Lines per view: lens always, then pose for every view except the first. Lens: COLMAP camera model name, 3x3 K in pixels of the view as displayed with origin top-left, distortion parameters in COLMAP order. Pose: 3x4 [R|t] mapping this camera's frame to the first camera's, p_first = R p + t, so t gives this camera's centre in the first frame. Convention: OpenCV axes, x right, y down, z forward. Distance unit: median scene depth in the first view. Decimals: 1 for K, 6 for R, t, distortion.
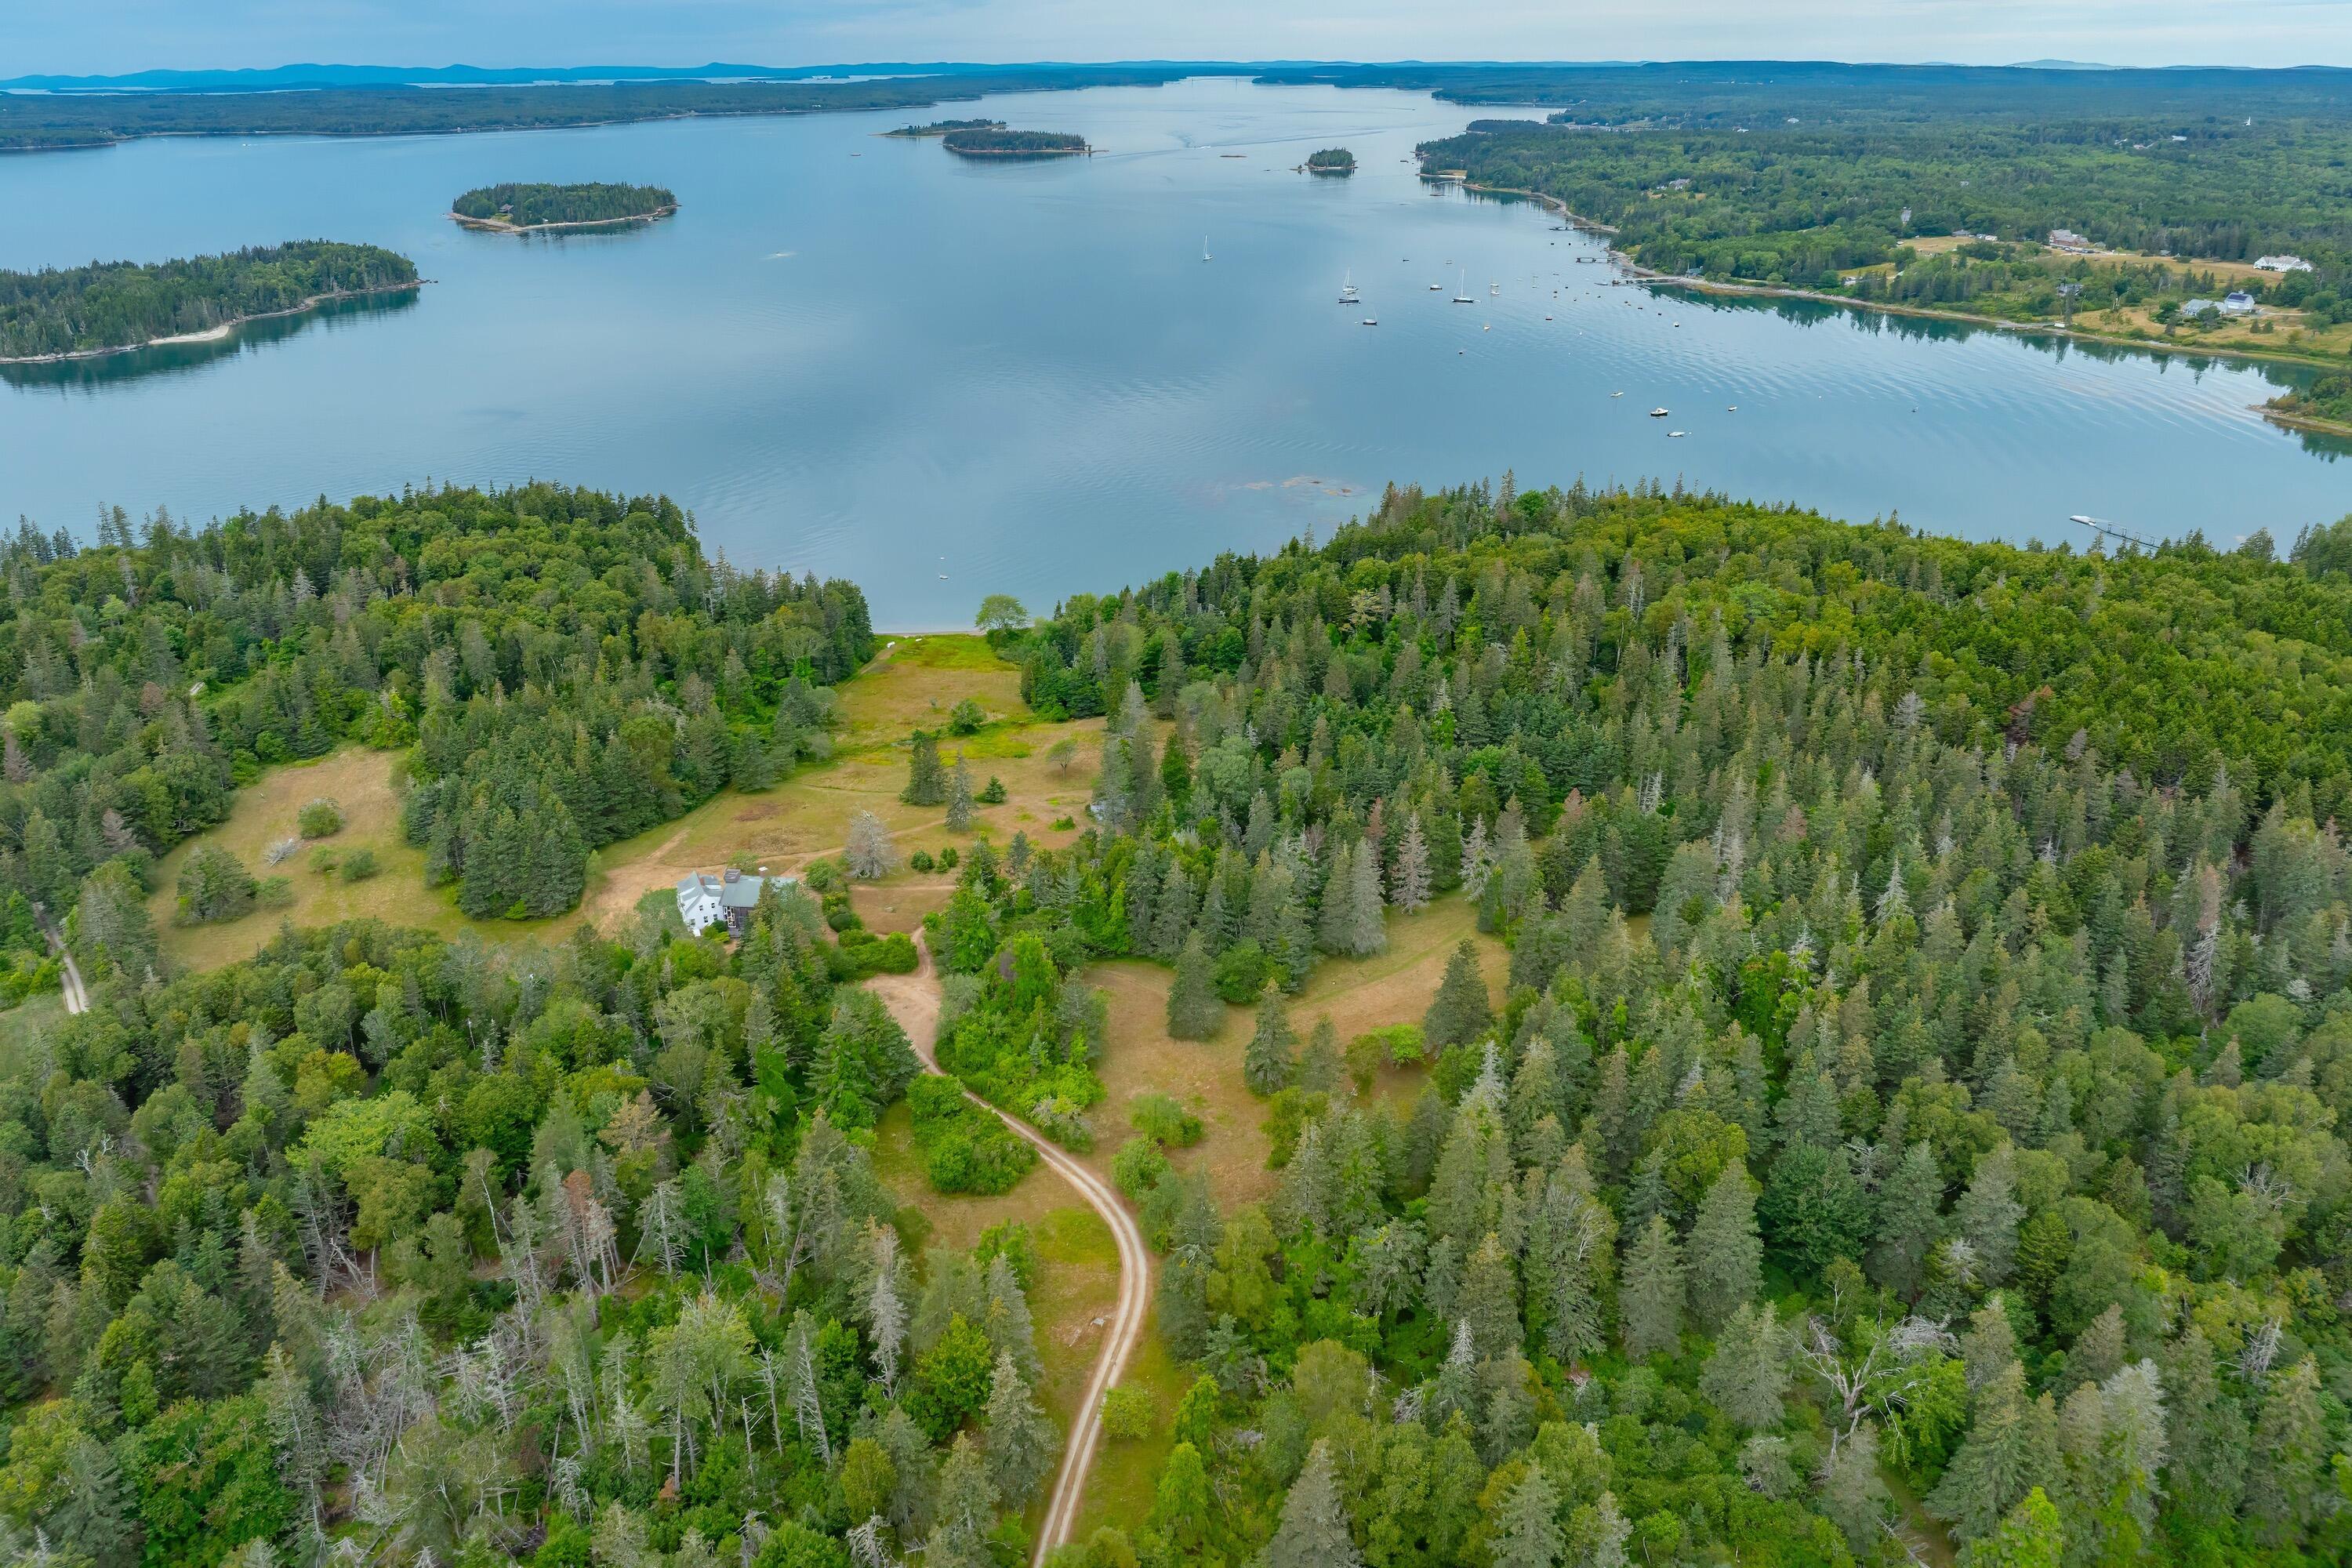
lens RADIAL K [[1651.3, 0, 1197.4], [0, 1651.3, 780.4], [0, 0, 1]] dist [-0.030642, -0.006676]
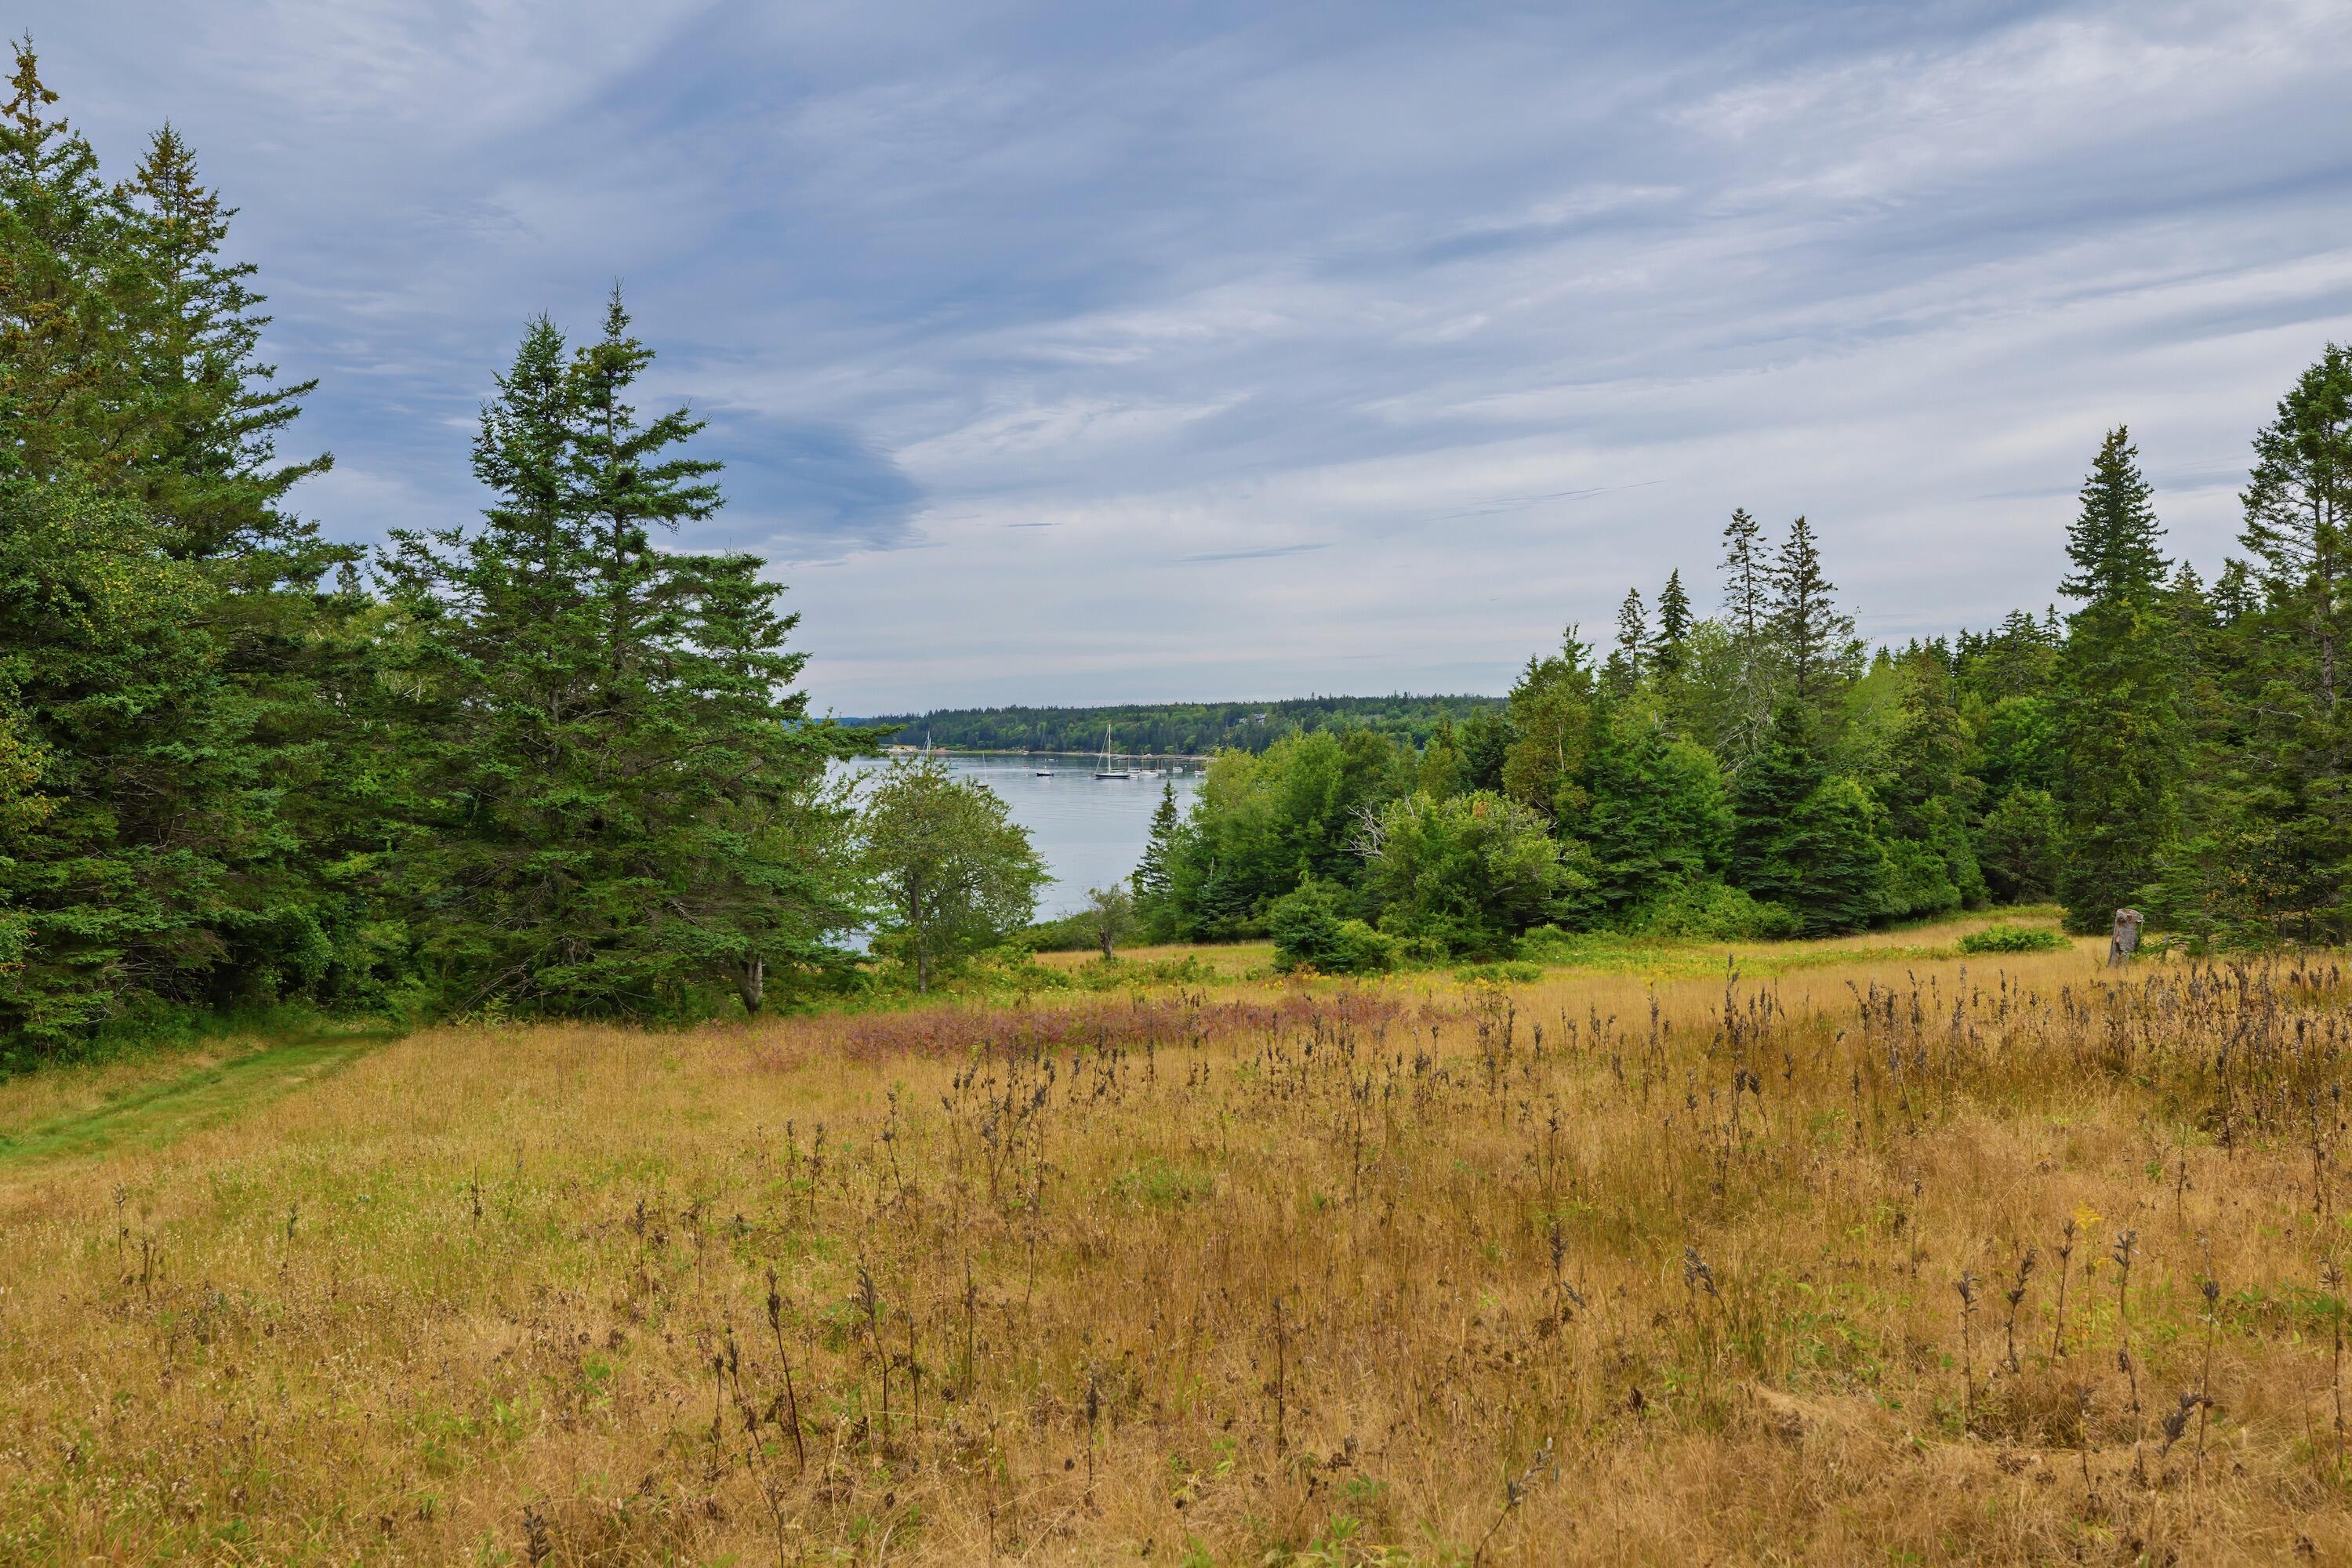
lens RADIAL K [[2254.9, 0, 1174.9], [0, 2254.9, 784.7], [0, 0, 1]] dist [0.014296, 0.000000]
pose [[0.945268, -0.011127, 0.326106, -0.087028], [0.135773, 0.922200, -0.362094, 0.013894], [-0.296706, 0.386552, 0.873237, 0.271260]]
